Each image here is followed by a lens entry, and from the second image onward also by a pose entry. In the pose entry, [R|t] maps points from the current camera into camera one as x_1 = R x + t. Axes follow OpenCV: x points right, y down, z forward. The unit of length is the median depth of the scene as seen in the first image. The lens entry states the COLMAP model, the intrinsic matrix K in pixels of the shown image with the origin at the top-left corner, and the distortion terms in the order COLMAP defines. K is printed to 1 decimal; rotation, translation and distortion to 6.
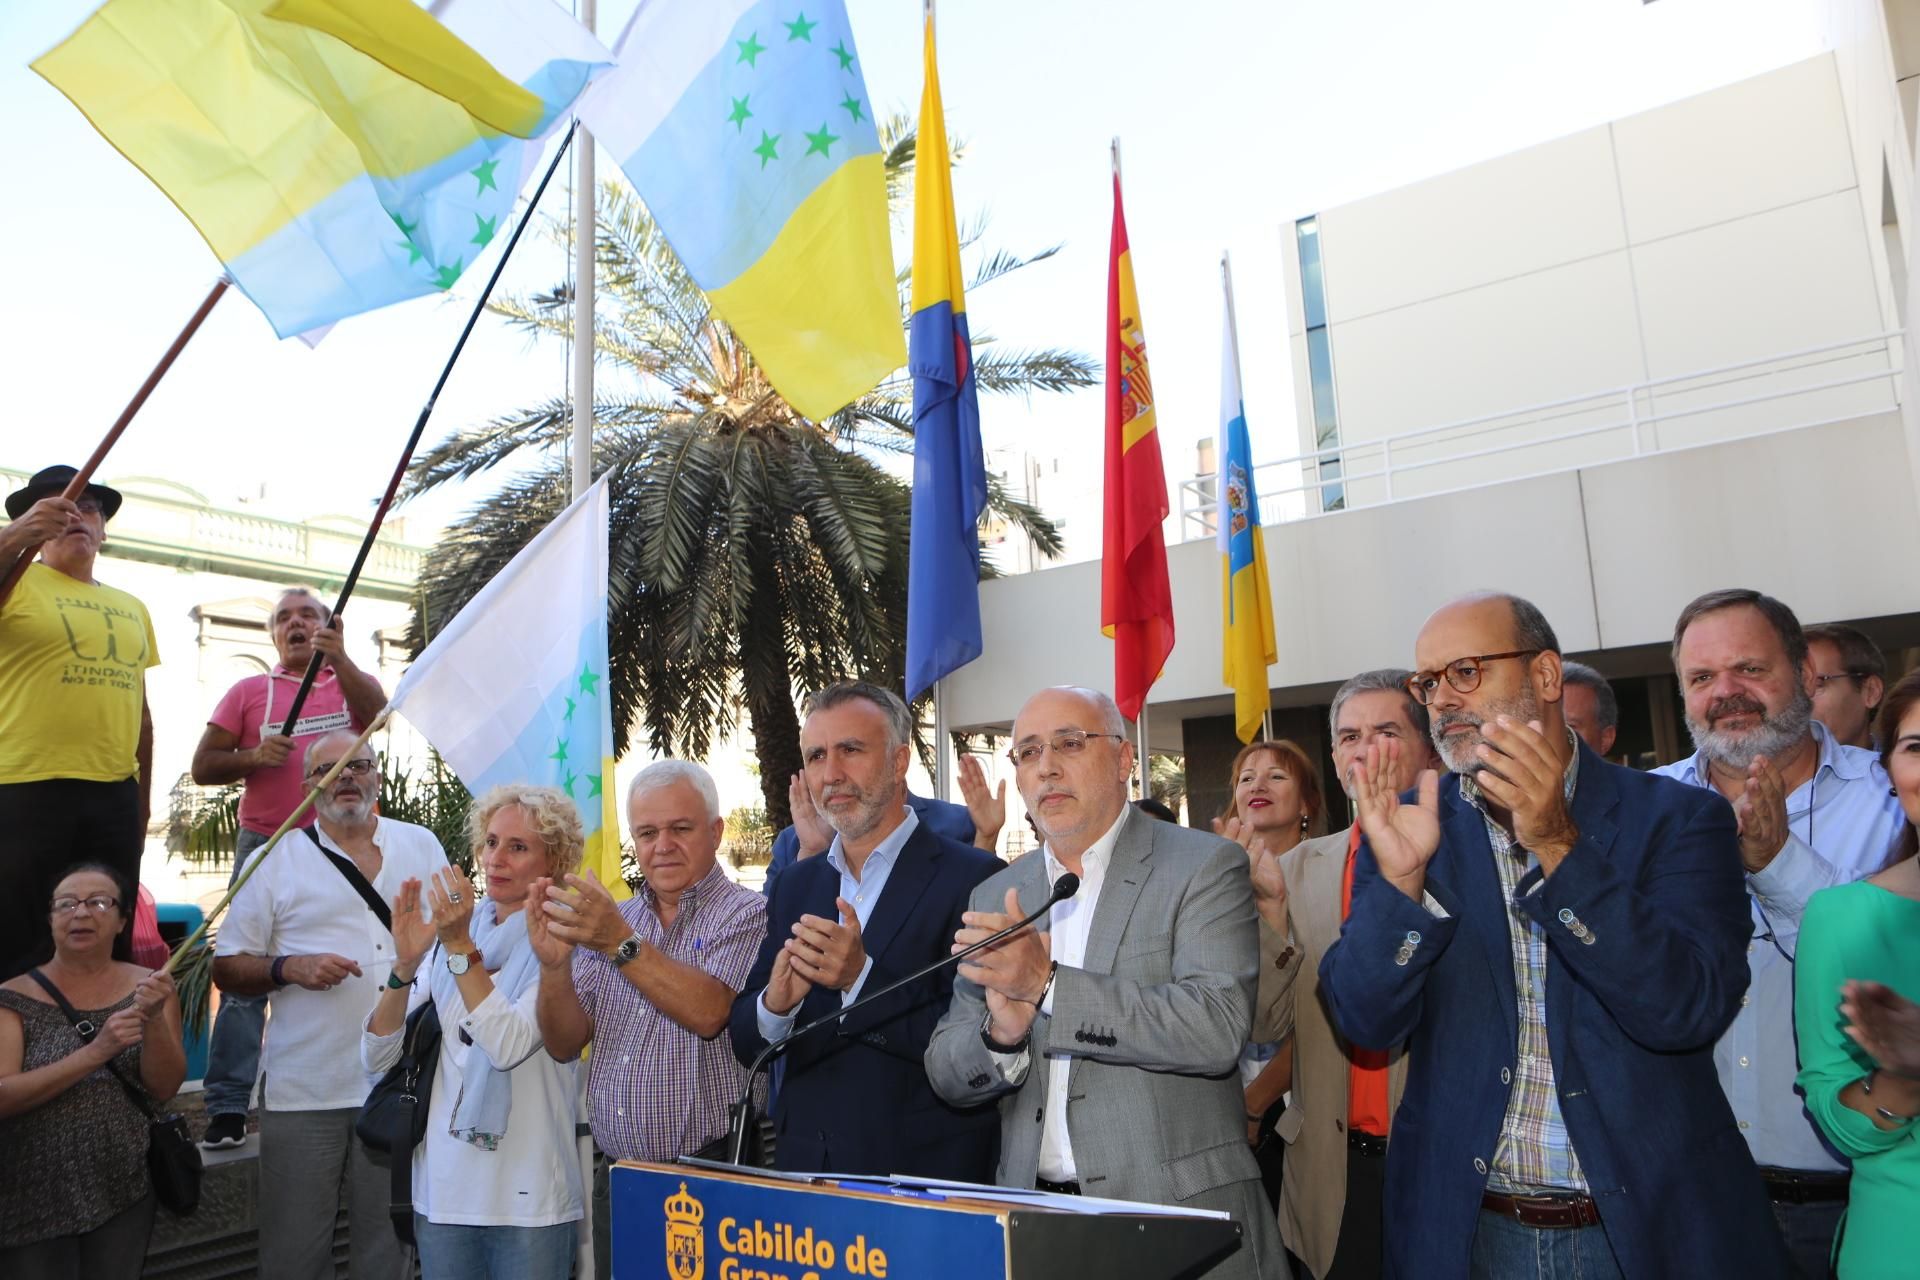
lens RADIAL K [[1314.1, 0, 1025.4], [0, 1314.1, 712.0], [0, 0, 1]] dist [-0.096961, 0.052783]
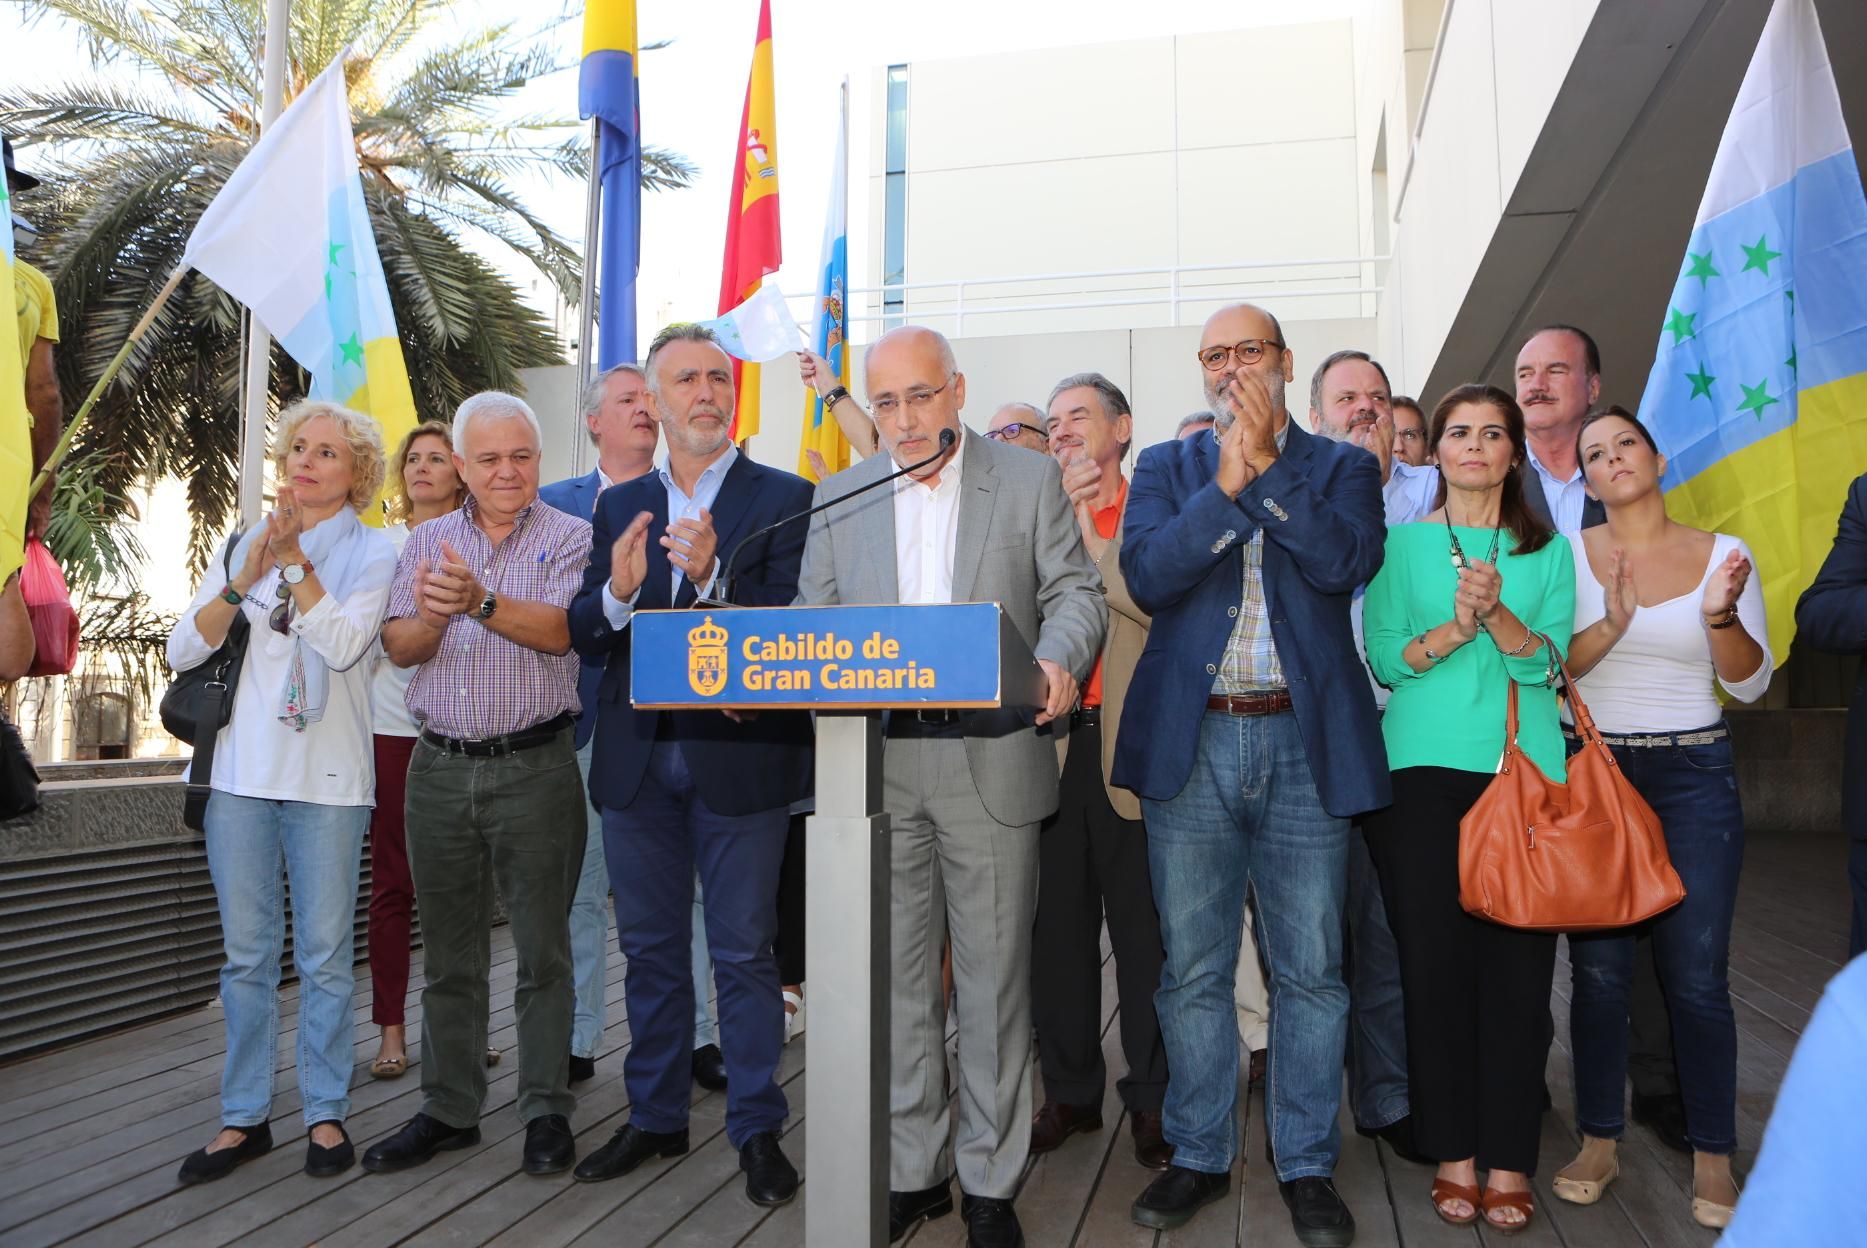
lens RADIAL K [[1277.8, 0, 997.1], [0, 1277.8, 694.0], [0, 0, 1]] dist [-0.096961, 0.052783]
pose [[0.932532, 0.053350, 0.357125, -0.270136], [-0.090027, 0.992144, 0.086866, 0.182492], [-0.349686, -0.113156, 0.930008, -0.193070]]
